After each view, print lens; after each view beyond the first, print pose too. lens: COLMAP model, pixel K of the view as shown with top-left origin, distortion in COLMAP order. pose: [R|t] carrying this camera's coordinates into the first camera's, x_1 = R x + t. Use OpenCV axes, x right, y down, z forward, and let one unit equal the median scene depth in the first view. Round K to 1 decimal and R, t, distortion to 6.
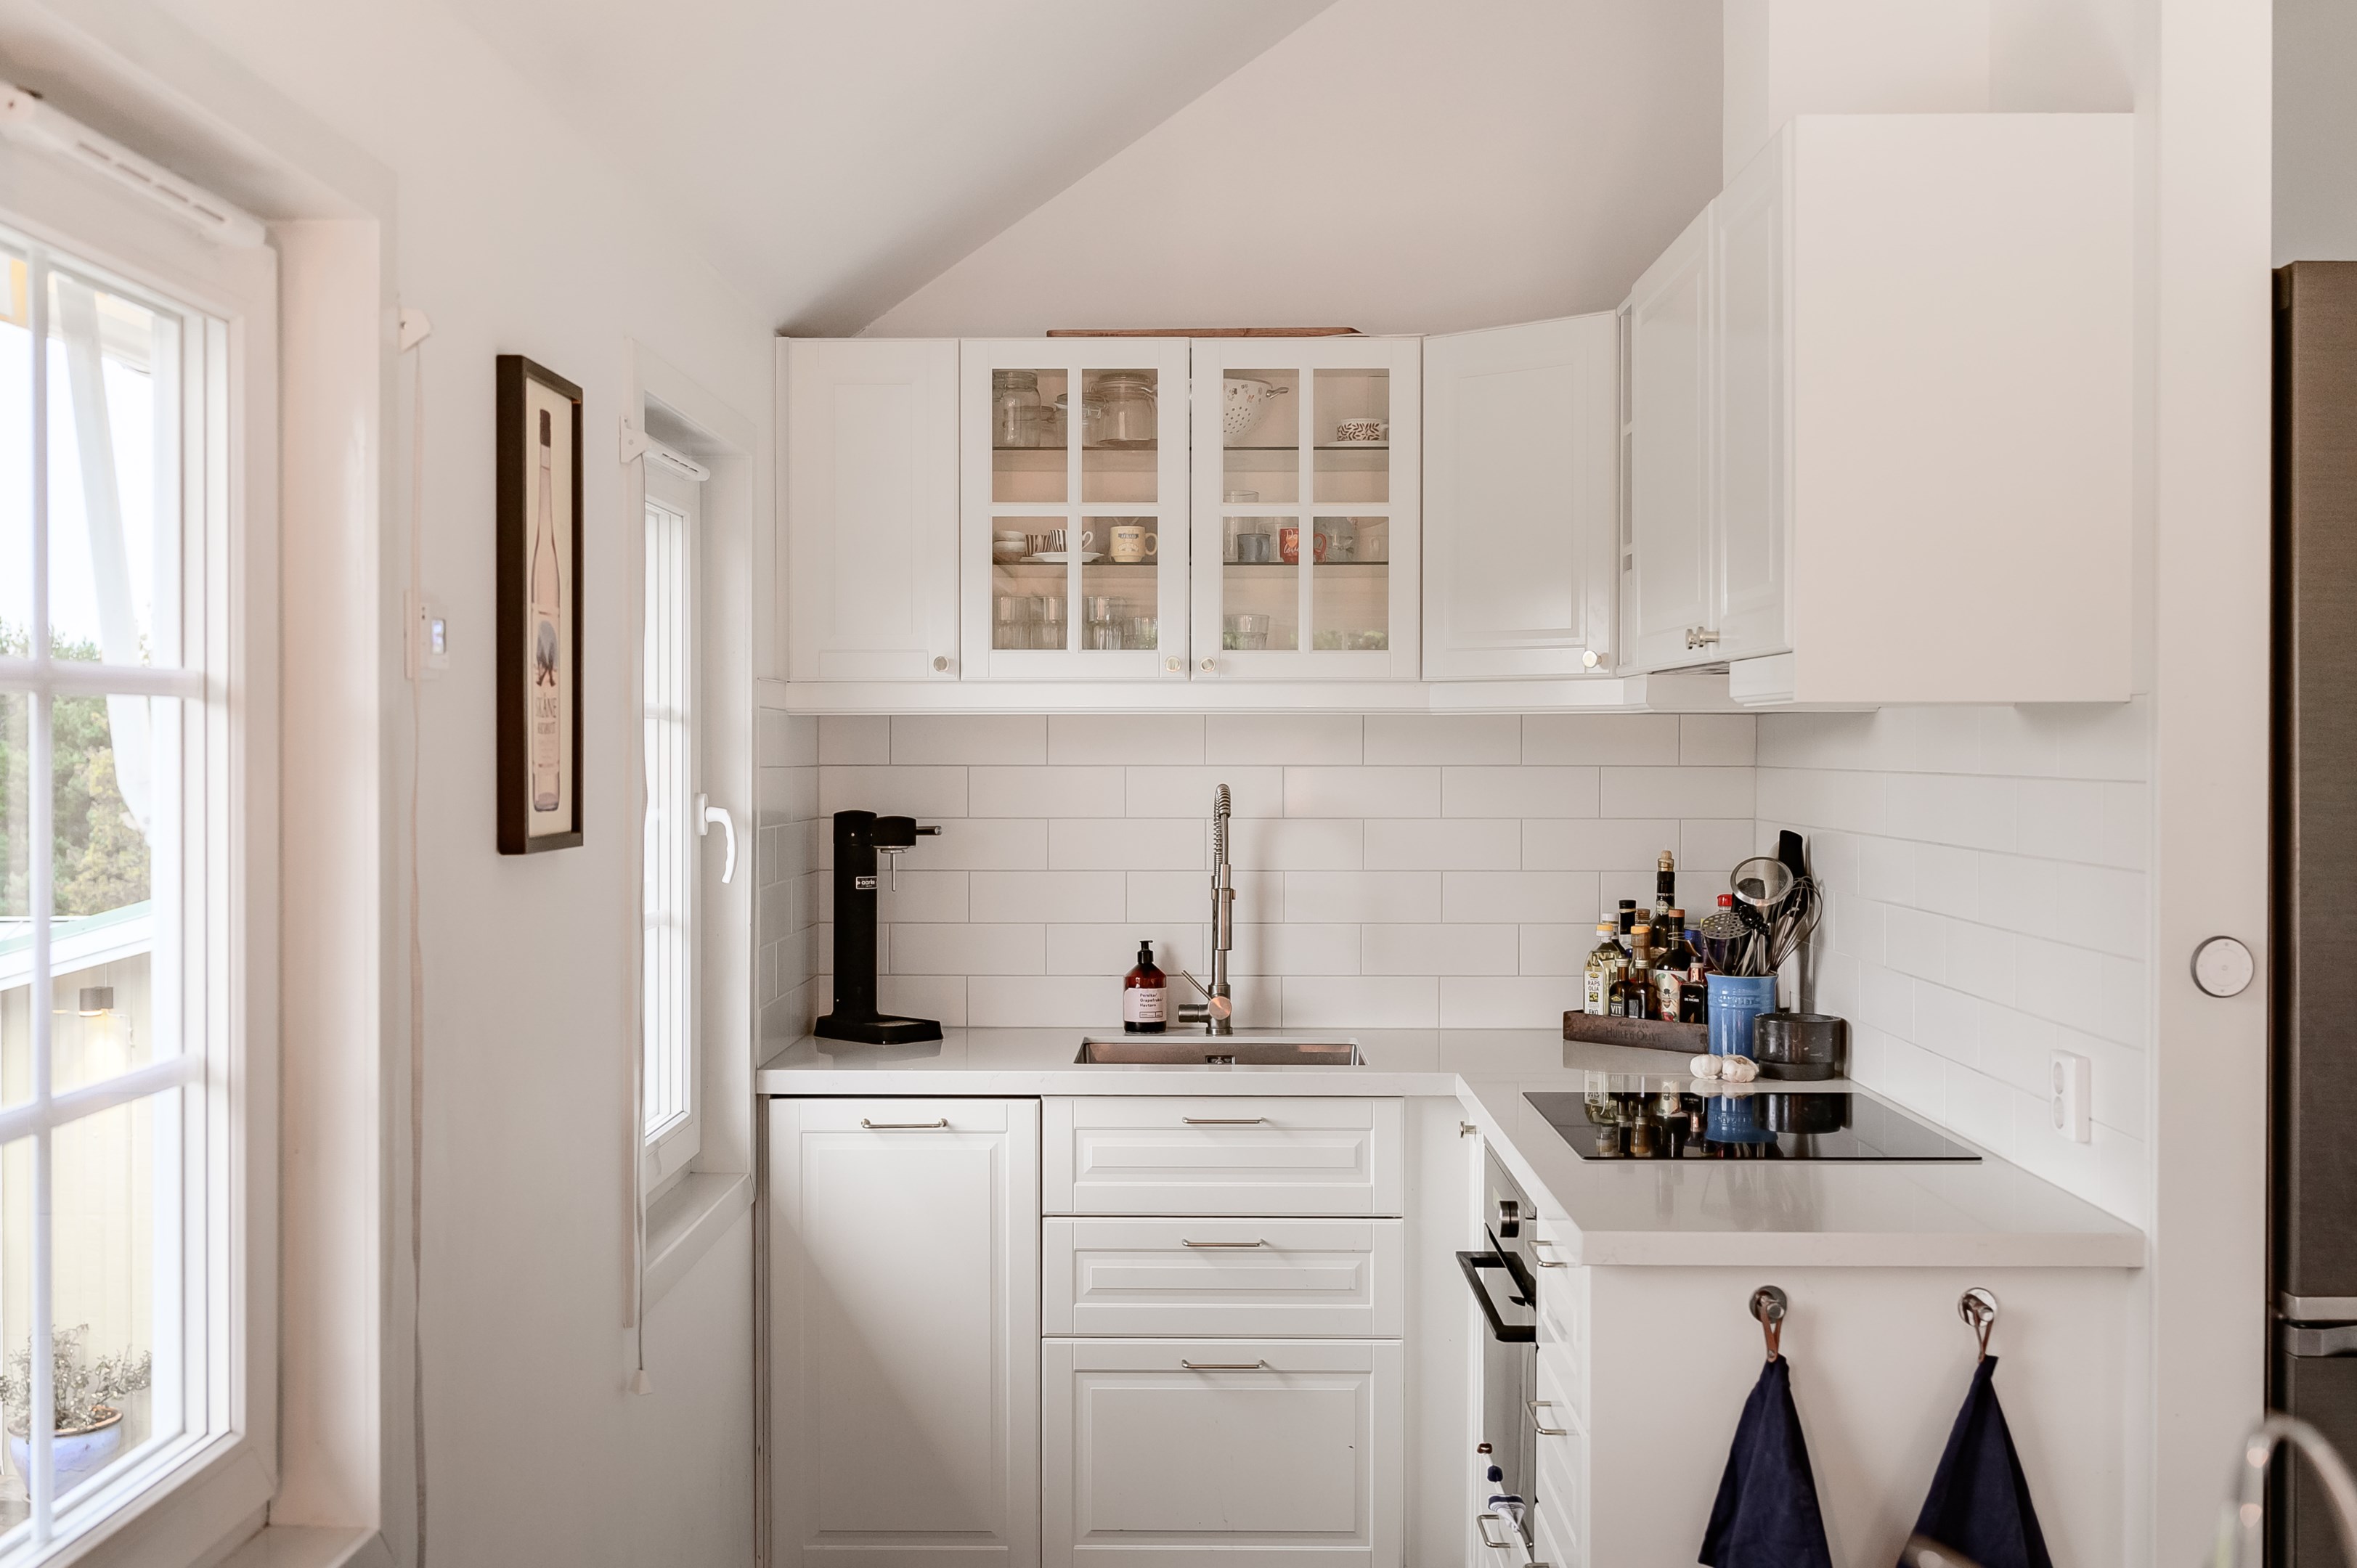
lens RADIAL K [[2179.6, 0, 1178.5], [0, 2179.6, 784.0], [0, 0, 1]] dist [-0.000761, -0.000093]
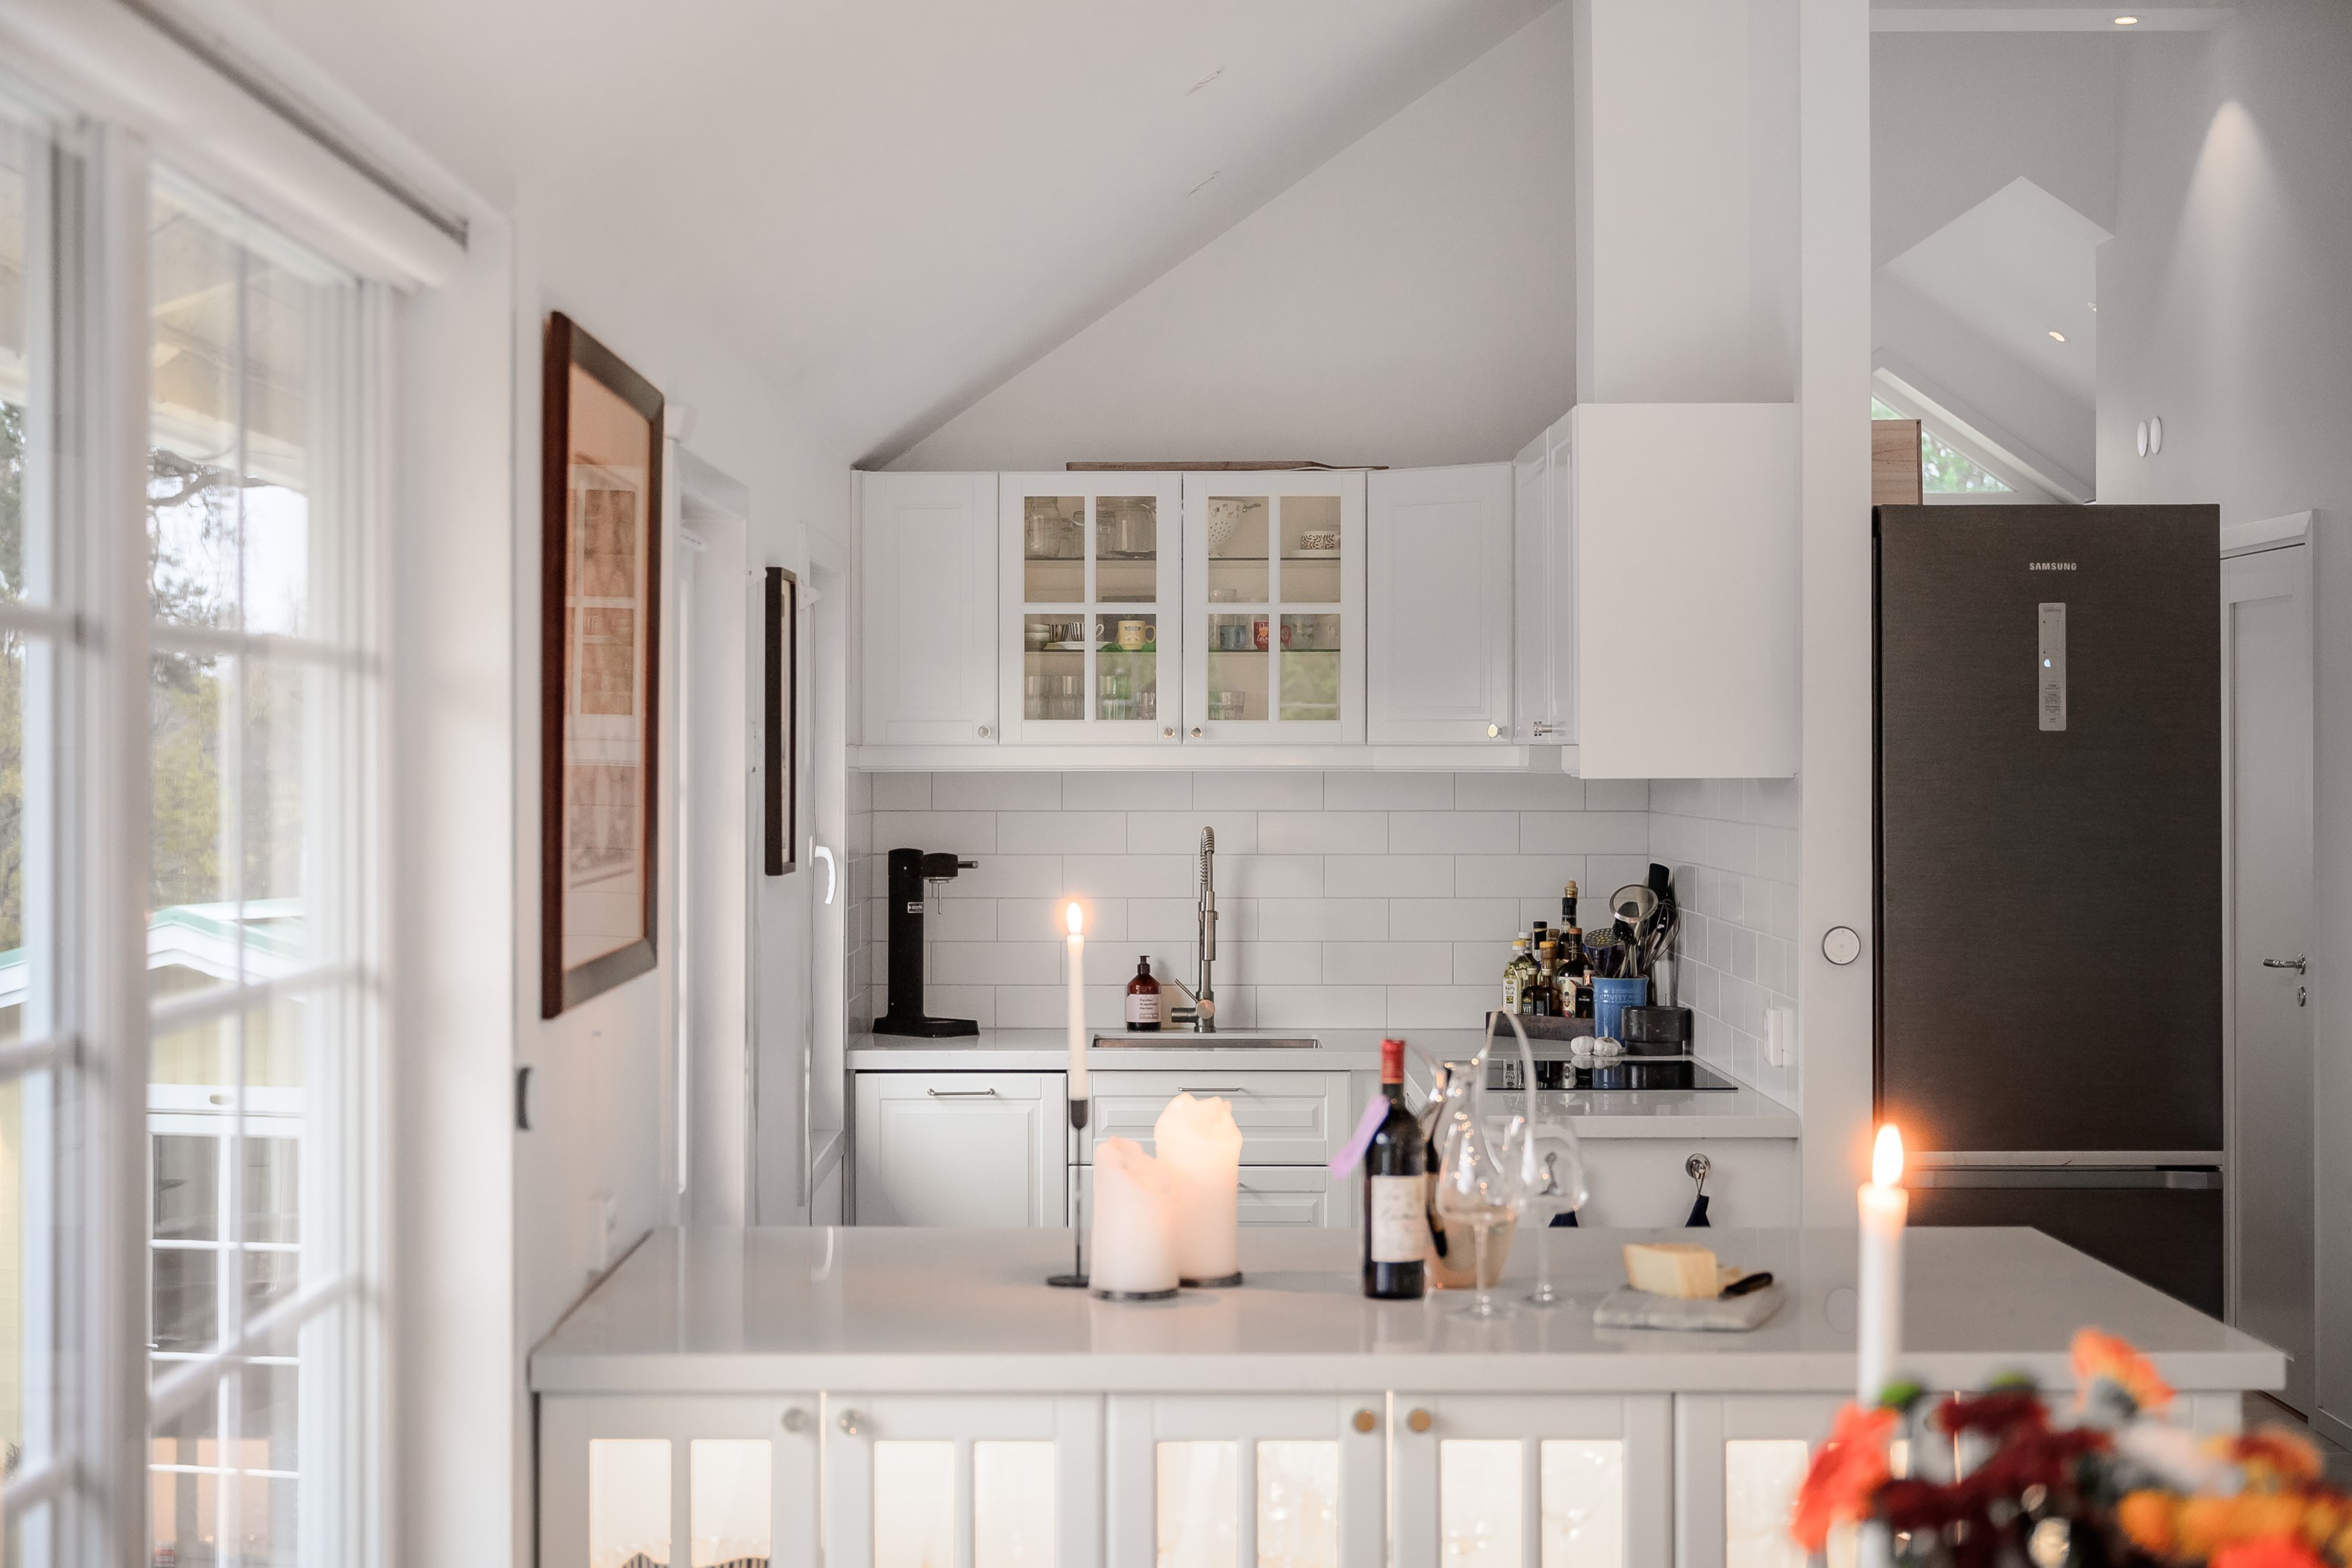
lens RADIAL K [[3515.4, 0, 1176.0], [0, 3515.4, 784.0], [0, 0, 1]] dist [0.006880, 0.001616]
pose [[0.999818, -0.000410, 0.019062, -0.036422], [0.000523, 0.999982, -0.005896, -0.012582], [-0.019059, 0.005904, 0.999801, -1.008809]]
